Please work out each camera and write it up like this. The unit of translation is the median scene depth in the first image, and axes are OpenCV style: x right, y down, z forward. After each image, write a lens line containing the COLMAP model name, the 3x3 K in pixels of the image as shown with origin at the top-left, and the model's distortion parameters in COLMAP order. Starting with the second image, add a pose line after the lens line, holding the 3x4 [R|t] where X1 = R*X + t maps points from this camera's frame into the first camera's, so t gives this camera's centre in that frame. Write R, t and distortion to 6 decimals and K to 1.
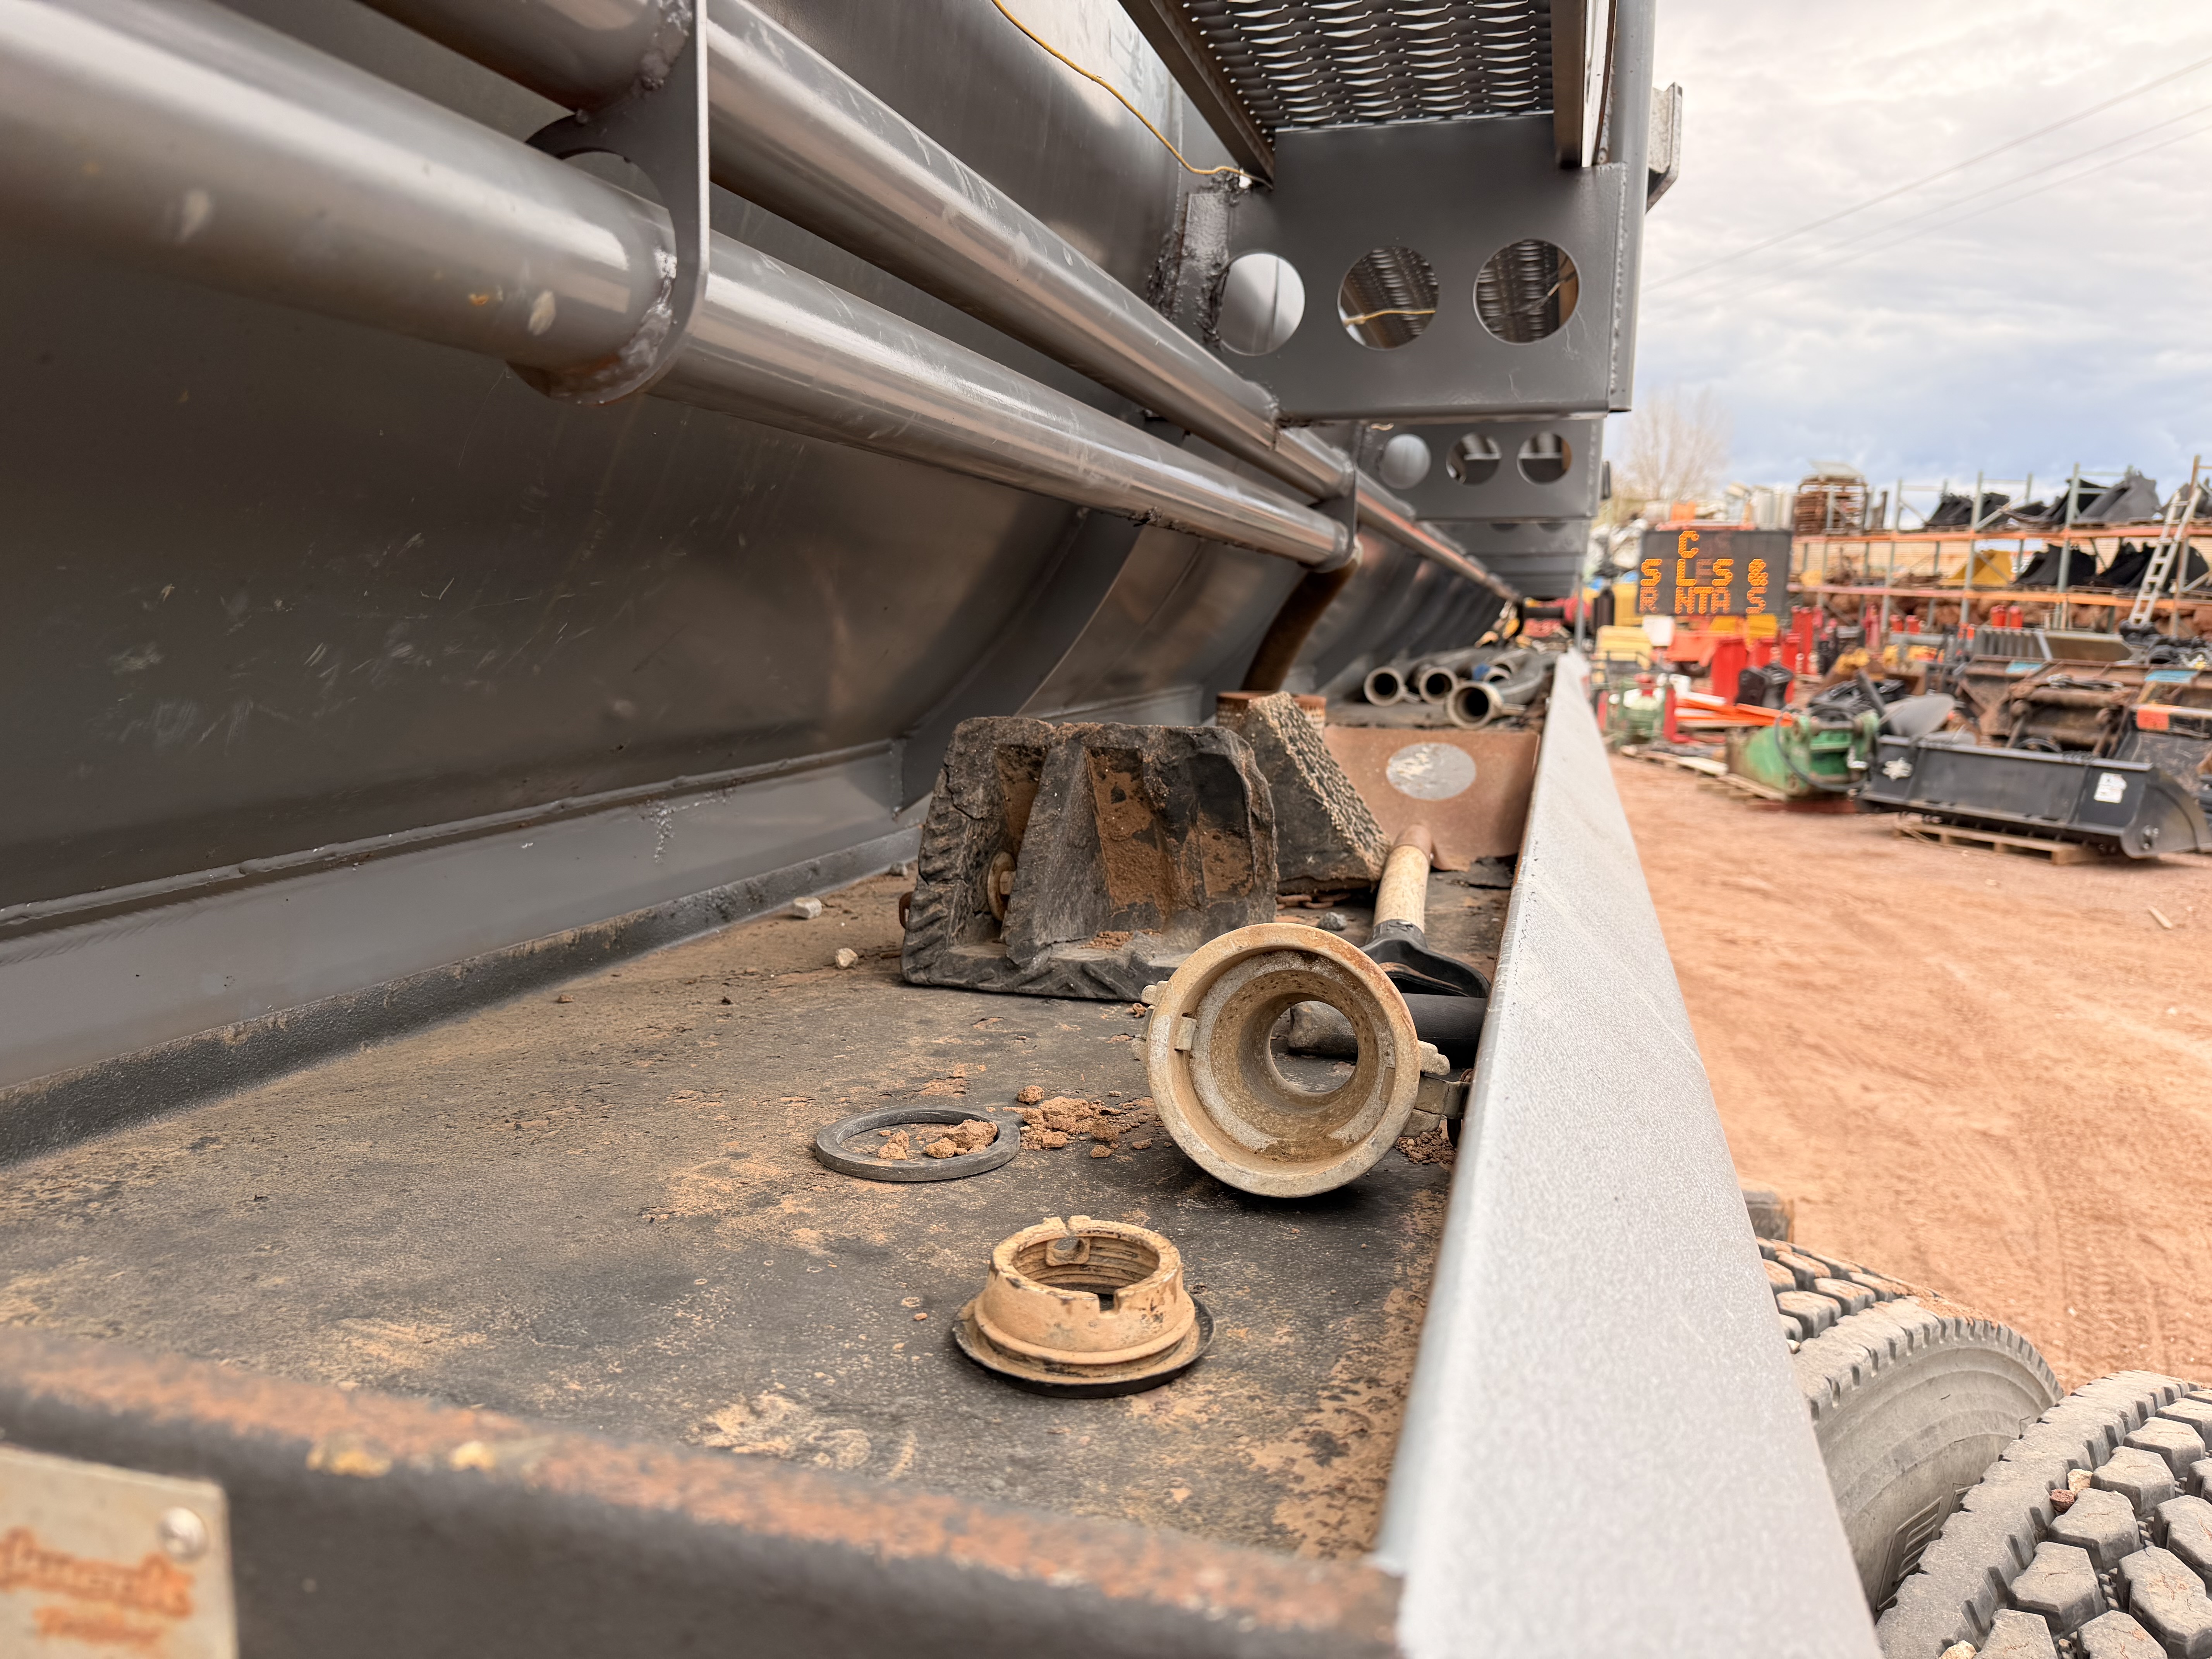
lens RADIAL K [[1558.6, 0, 1107.5], [0, 1558.6, 834.0], [0, 0, 1]] dist [0.066115, -0.104699]
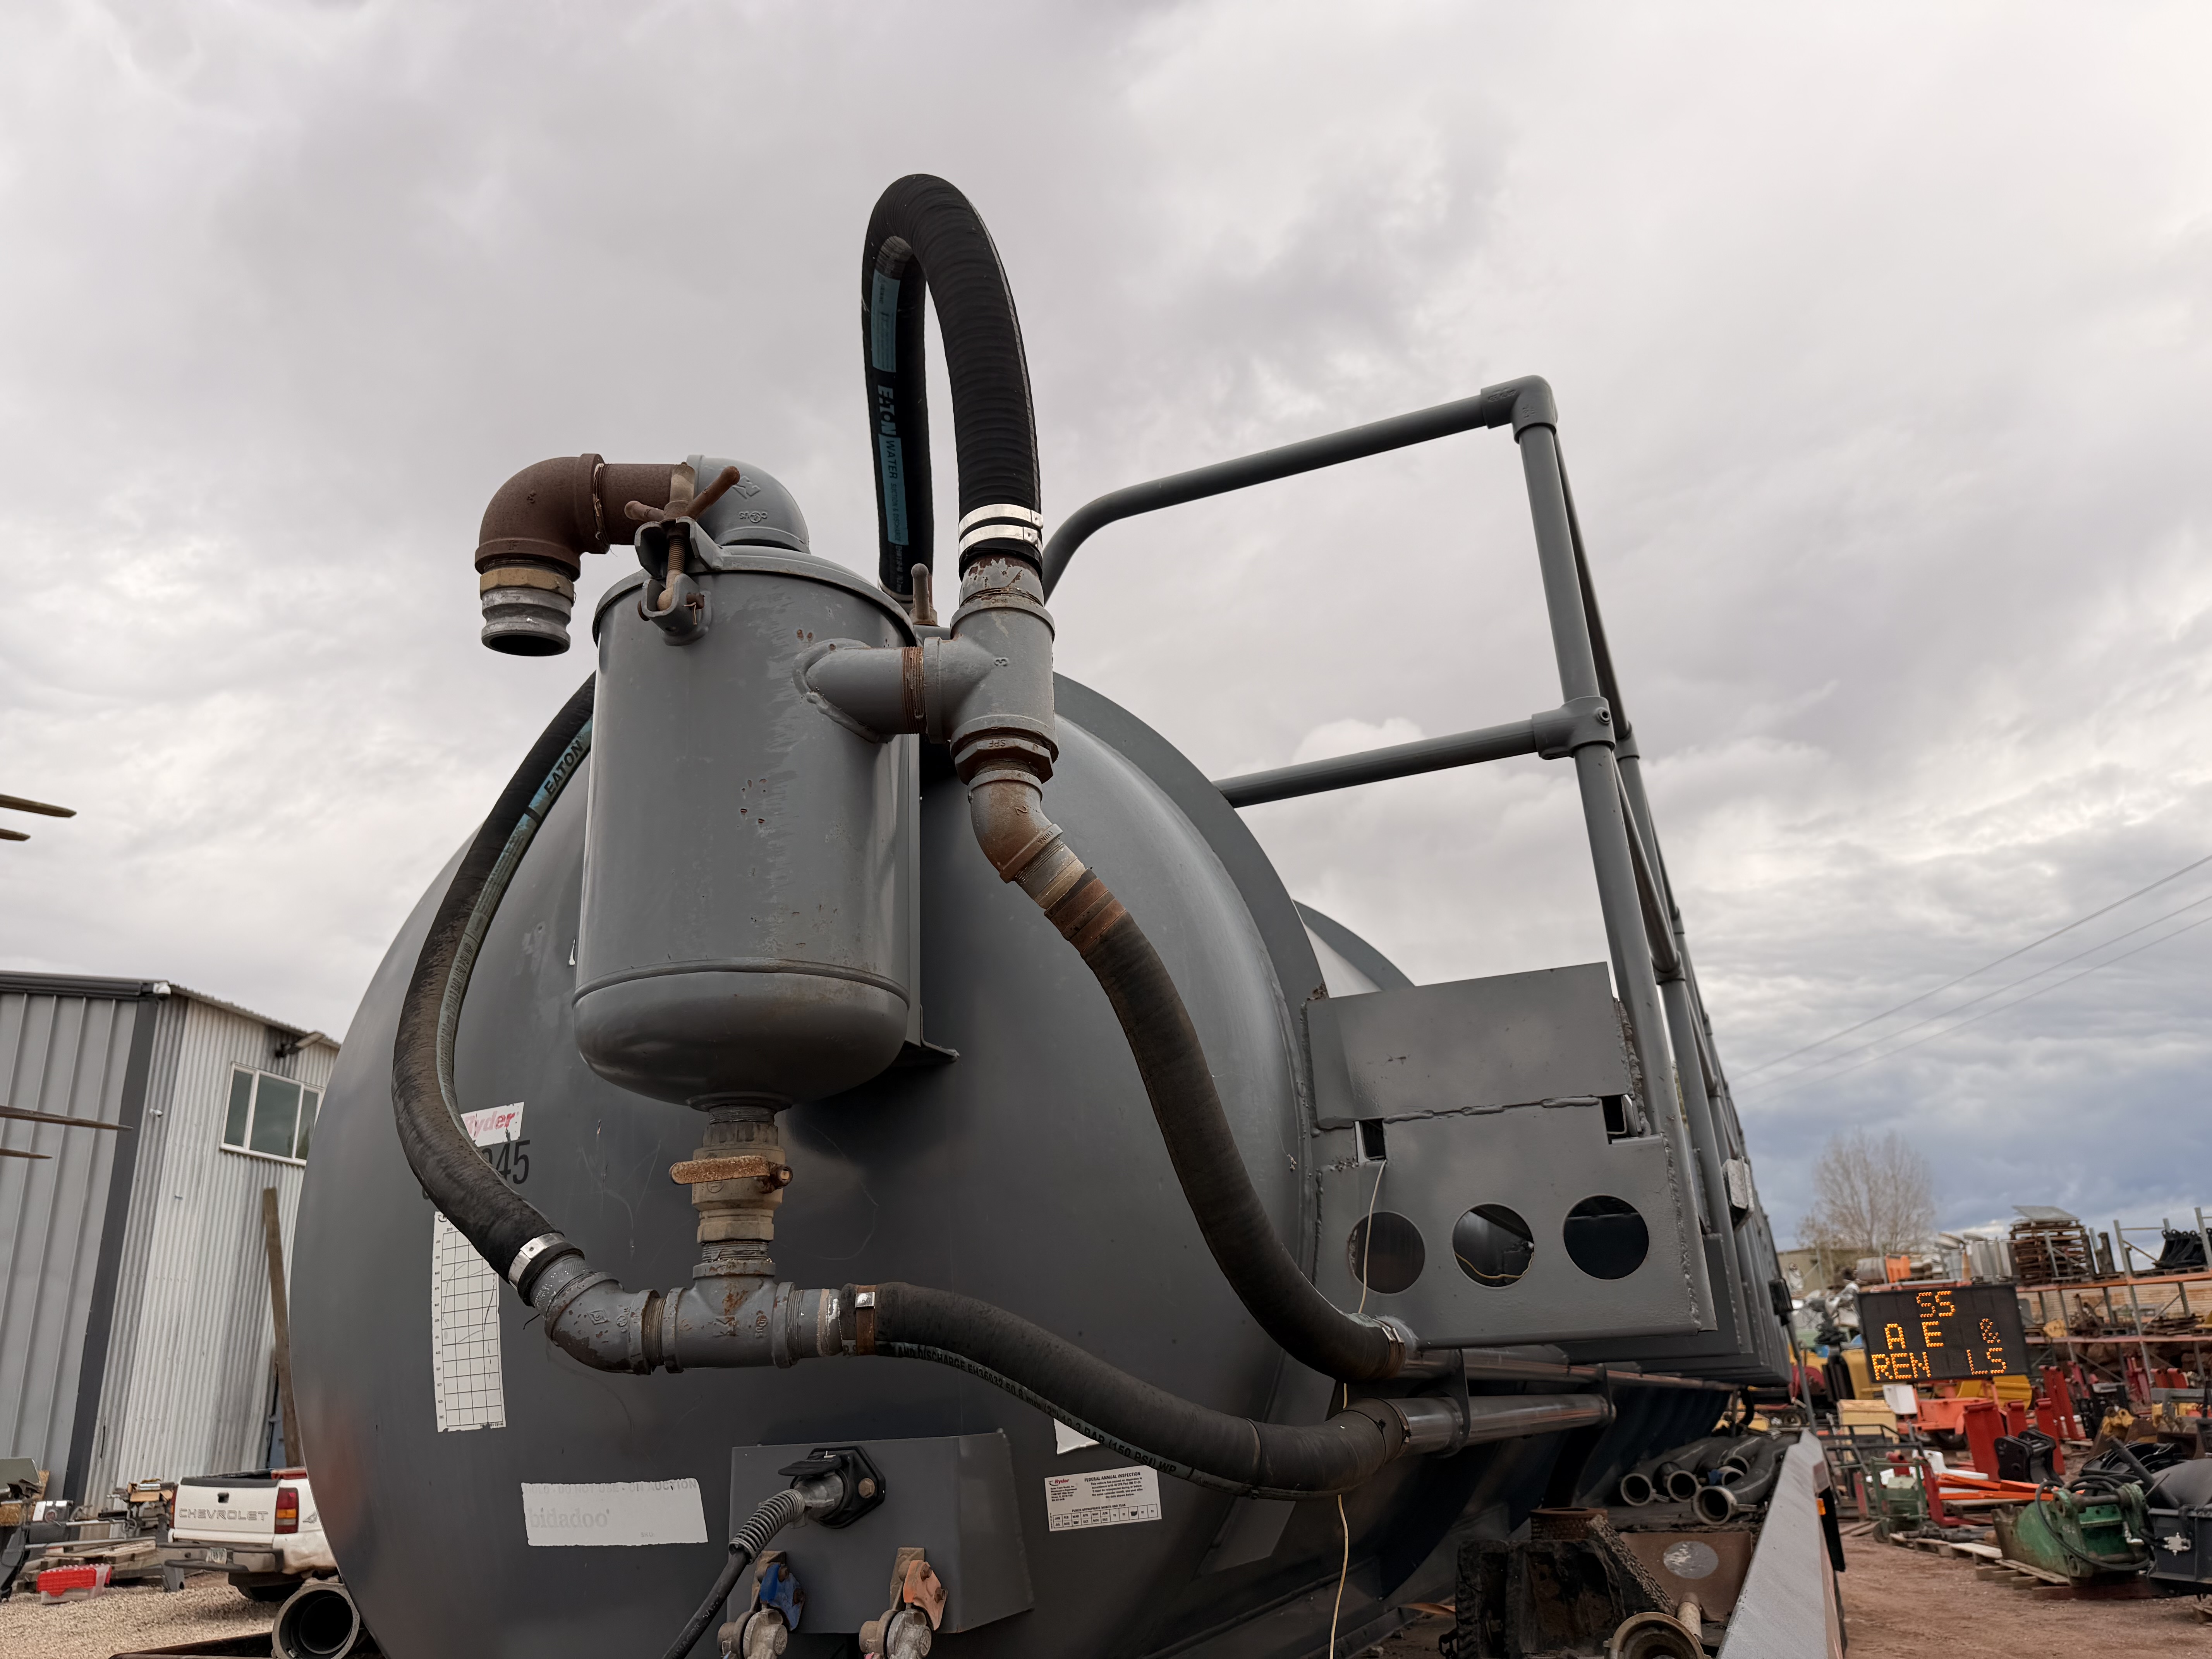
lens RADIAL K [[1577.1, 0, 1116.9], [0, 1577.1, 829.1], [0, 0, 1]] dist [0.000901, 0.000682]
pose [[0.992276, -0.092002, -0.083210, -0.022007], [0.041565, 0.878591, -0.475763, 0.005864], [0.116878, 0.468629, 0.875629, -0.106000]]
